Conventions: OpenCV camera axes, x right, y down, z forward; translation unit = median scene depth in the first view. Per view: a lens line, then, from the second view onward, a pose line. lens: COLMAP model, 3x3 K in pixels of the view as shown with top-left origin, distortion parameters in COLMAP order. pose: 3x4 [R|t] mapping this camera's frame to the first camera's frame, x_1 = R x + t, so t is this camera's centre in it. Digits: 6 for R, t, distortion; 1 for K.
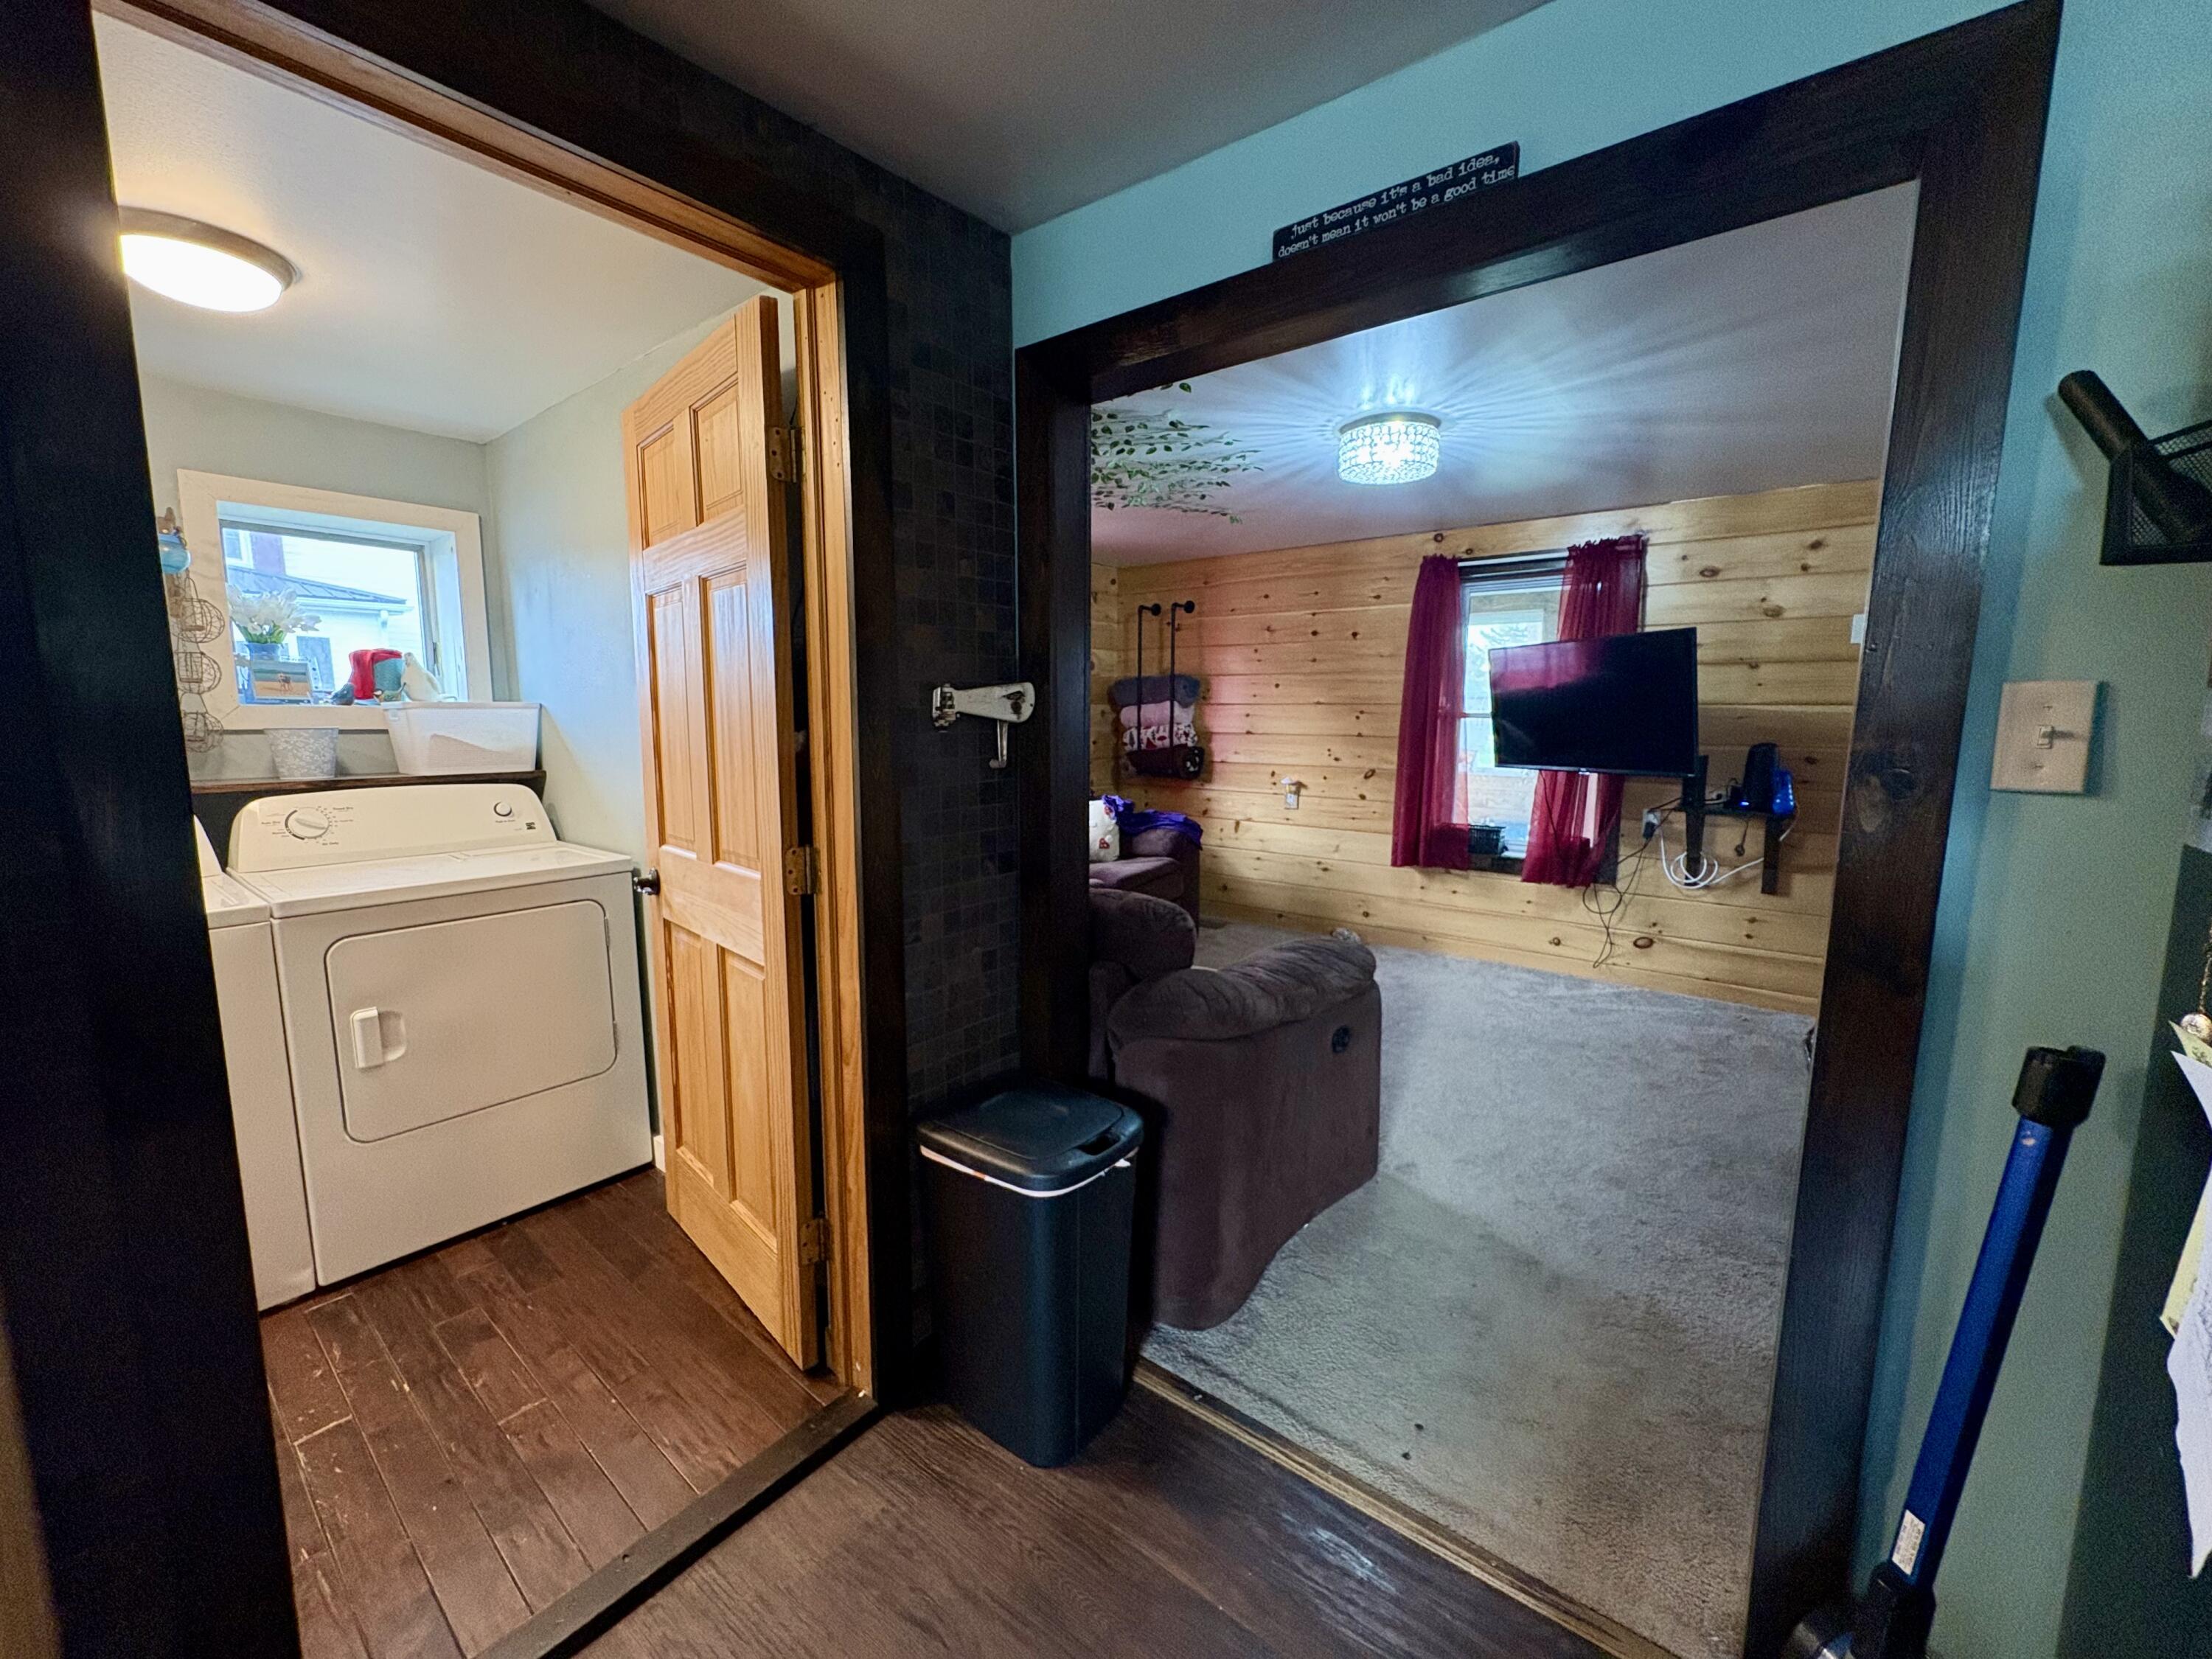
lens RADIAL K [[892.9, 0, 1112.2], [0, 892.9, 832.1], [0, 0, 1]] dist [0.011985, 0.000341]
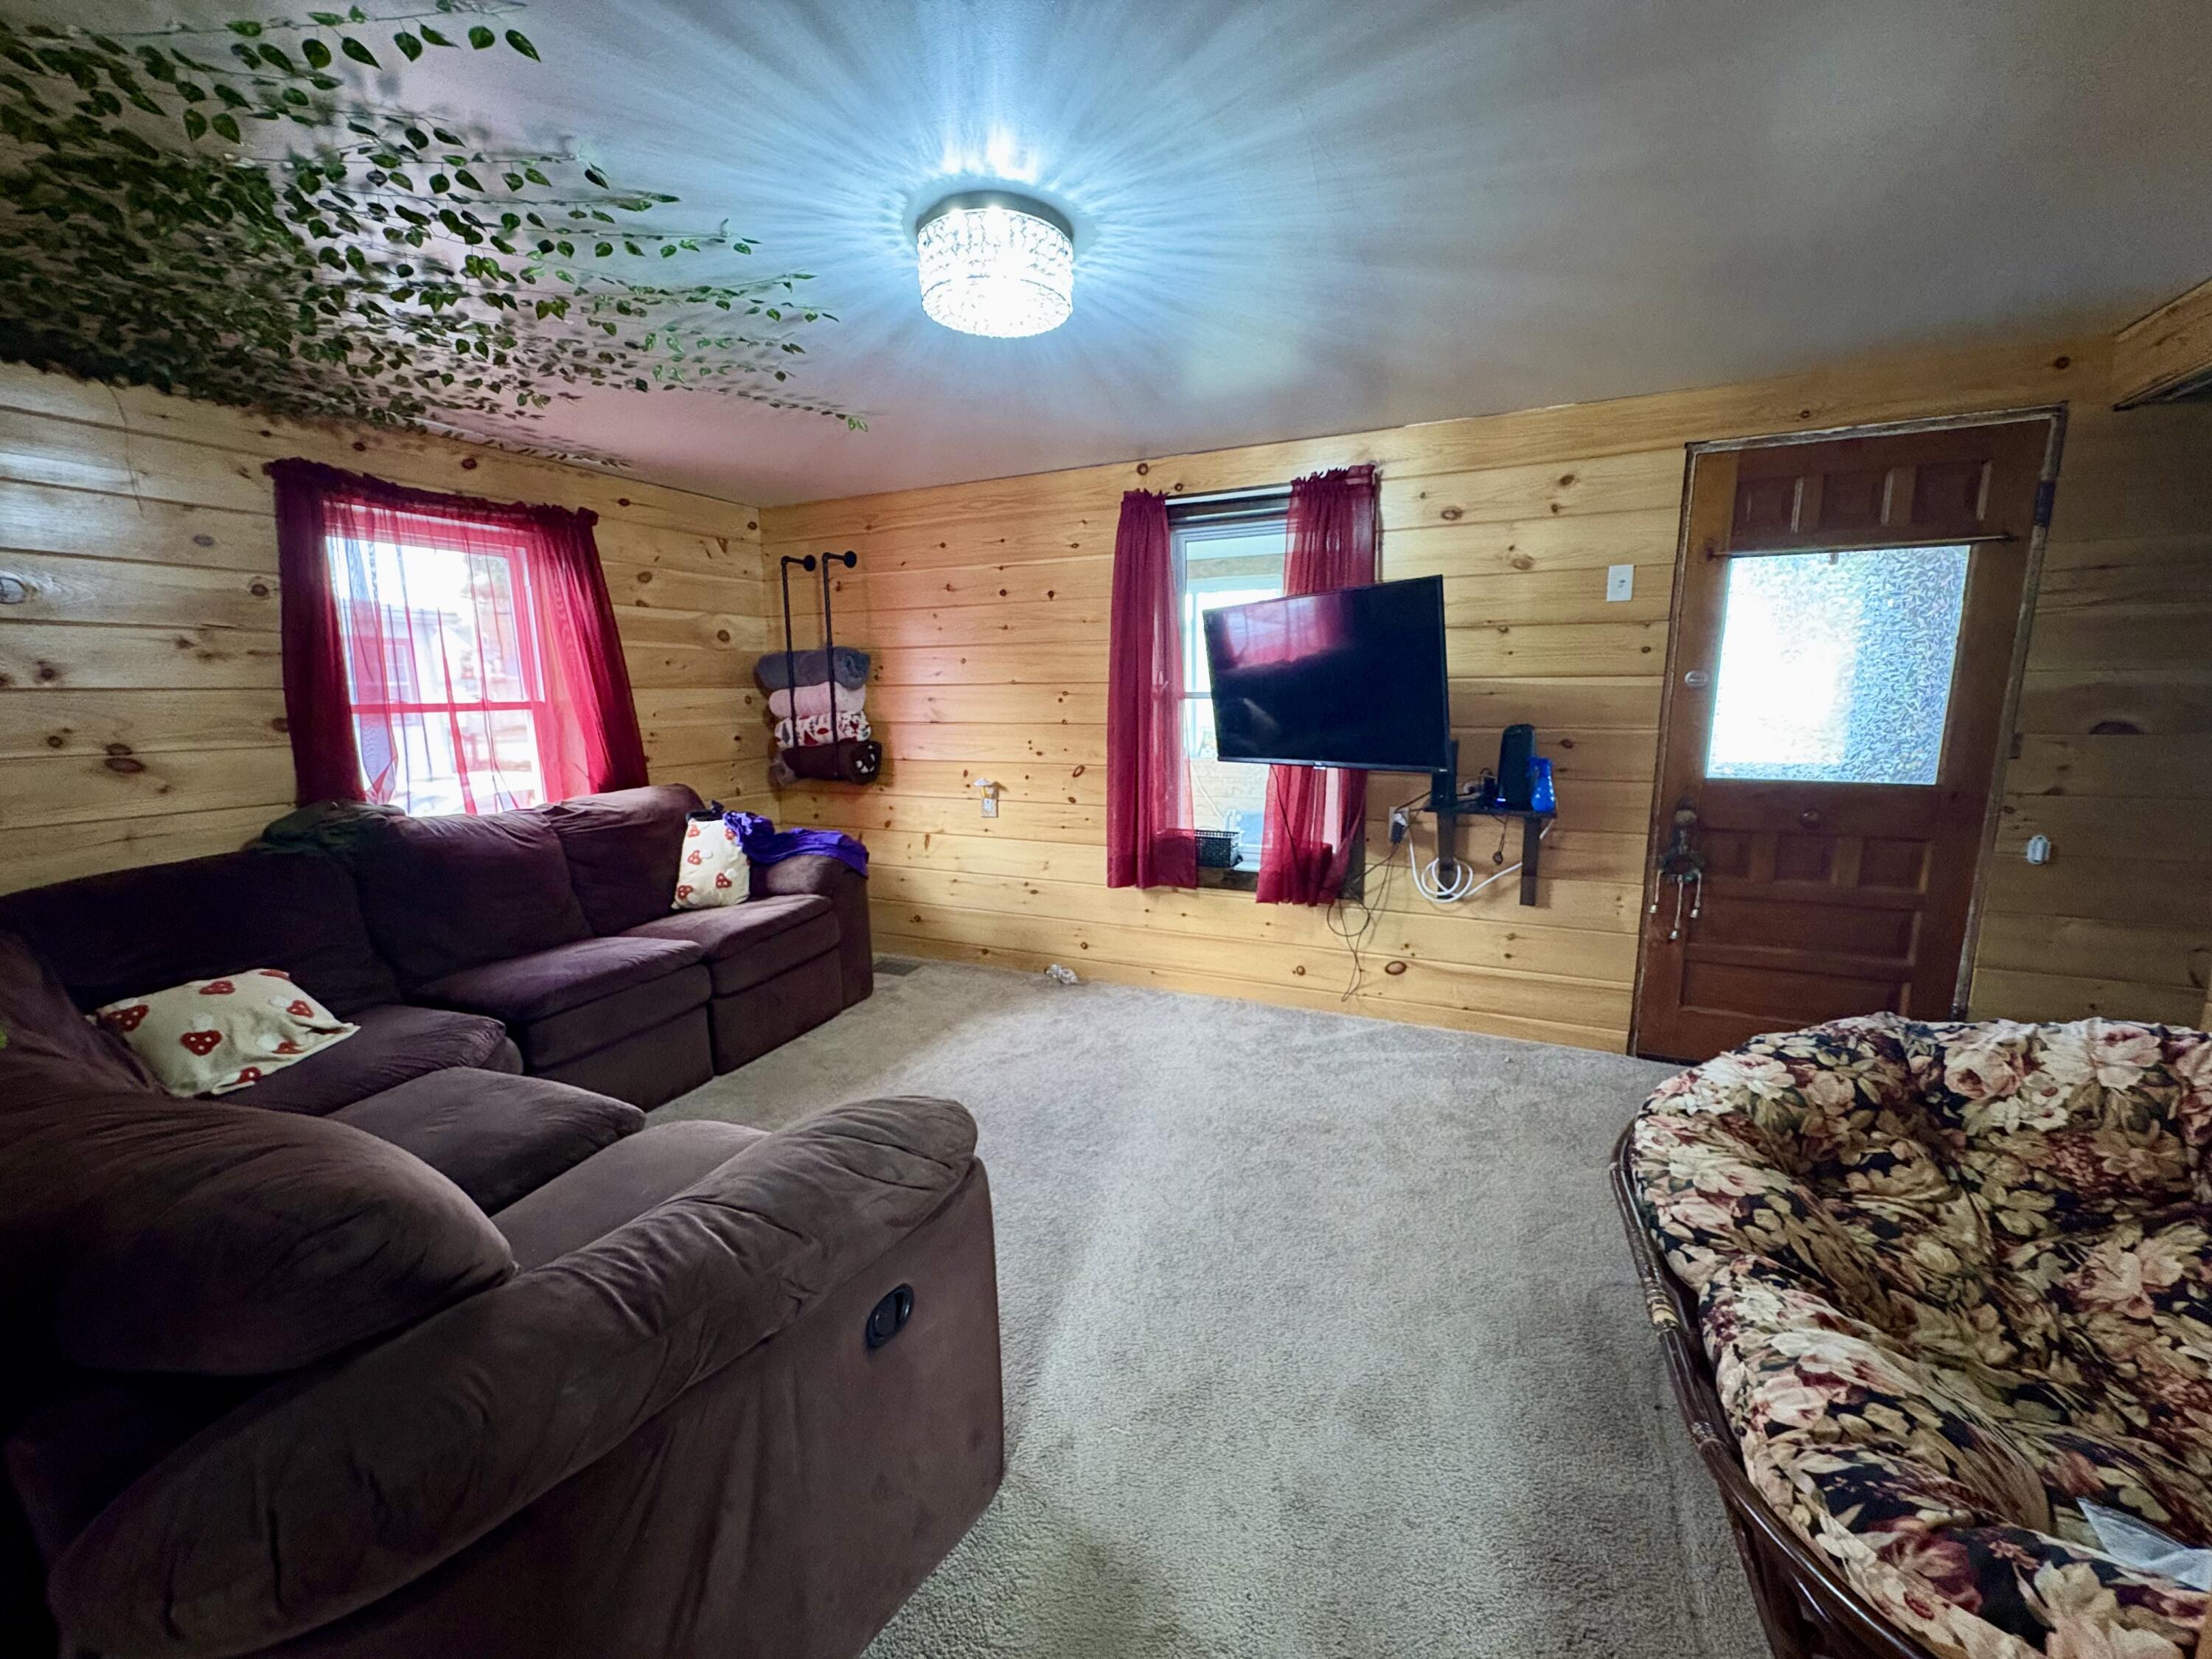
lens RADIAL K [[892.9, 0, 1105.1], [0, 892.9, 833.5], [0, 0, 1]] dist [0.011985, 0.000341]
pose [[0.974108, -0.051532, 0.220133, 0.149692], [0.046595, 0.998533, 0.027565, -0.034228], [-0.221231, -0.016594, 0.975080, 0.246833]]
